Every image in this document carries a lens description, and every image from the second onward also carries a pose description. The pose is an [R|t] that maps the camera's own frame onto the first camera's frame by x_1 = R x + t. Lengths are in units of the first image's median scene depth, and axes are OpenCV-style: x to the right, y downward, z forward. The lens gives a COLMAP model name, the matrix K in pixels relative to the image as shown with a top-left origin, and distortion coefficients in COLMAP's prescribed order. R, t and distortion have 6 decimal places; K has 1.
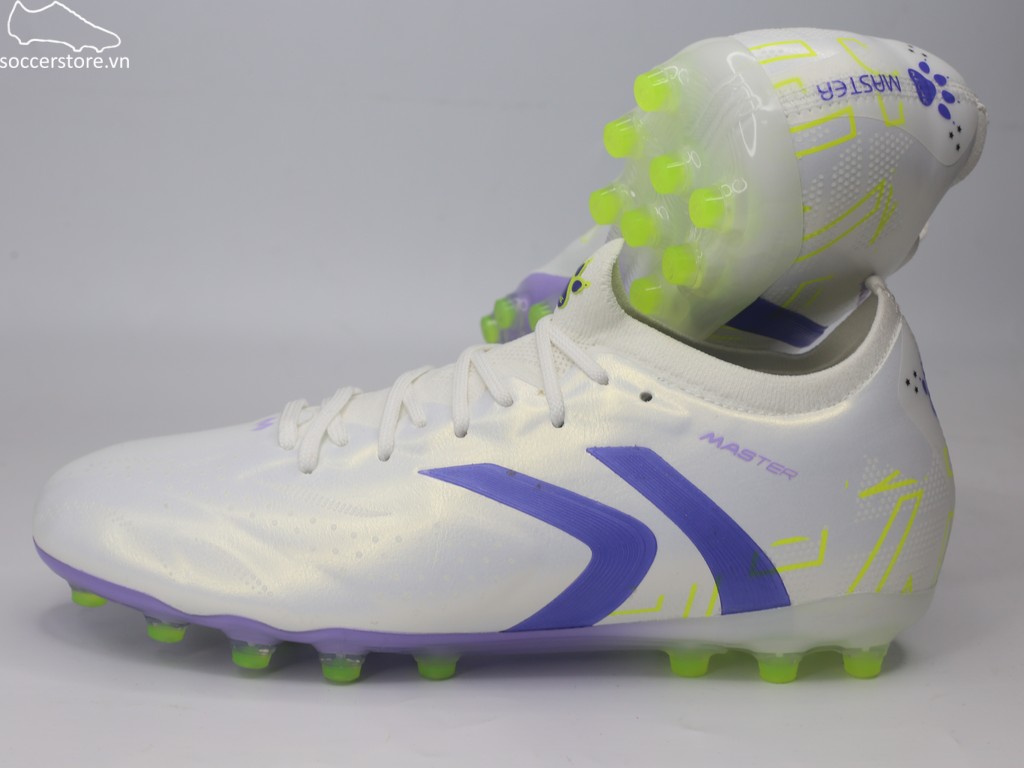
lens RADIAL K [[1987.3, 0, 505.9], [0, 1987.3, 389.1], [0, 0, 1]] dist [-0.144844, 0.000000]
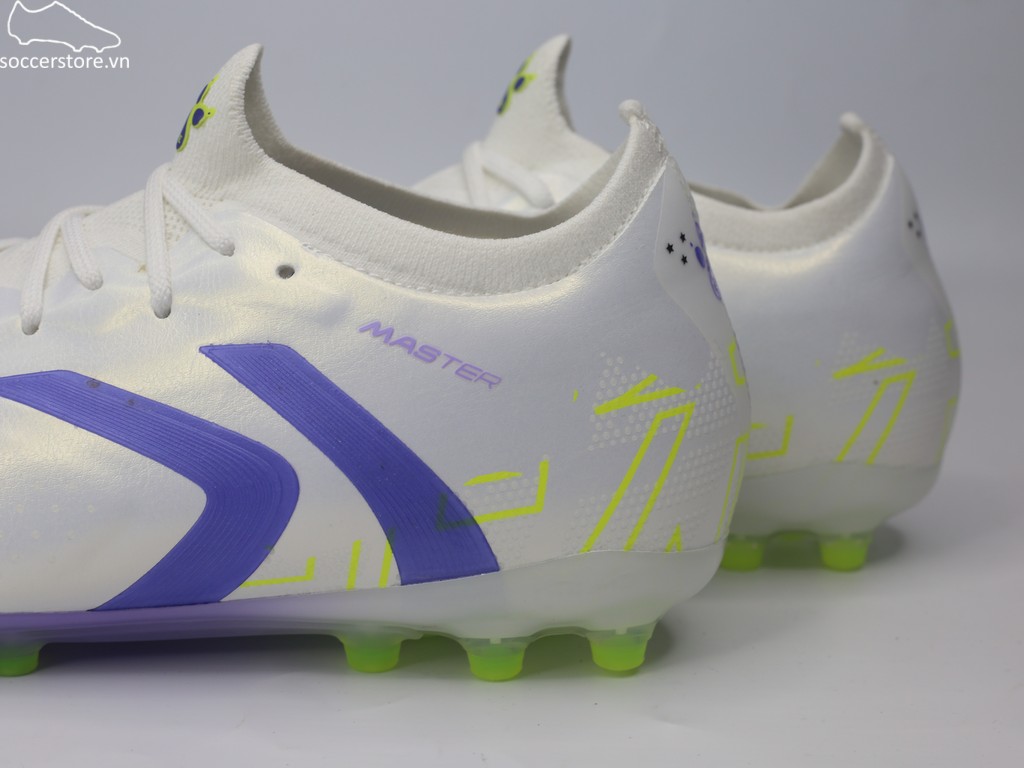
lens RADIAL K [[1987.3, 0, 554.9], [0, 1987.3, 402.3], [0, 0, 1]] dist [-0.144844, 0.000000]
pose [[0.999665, -0.010238, 0.023769, 0.147371], [0.009451, 0.999411, 0.032994, 0.027488], [-0.024092, -0.032758, 0.999173, 0.305521]]
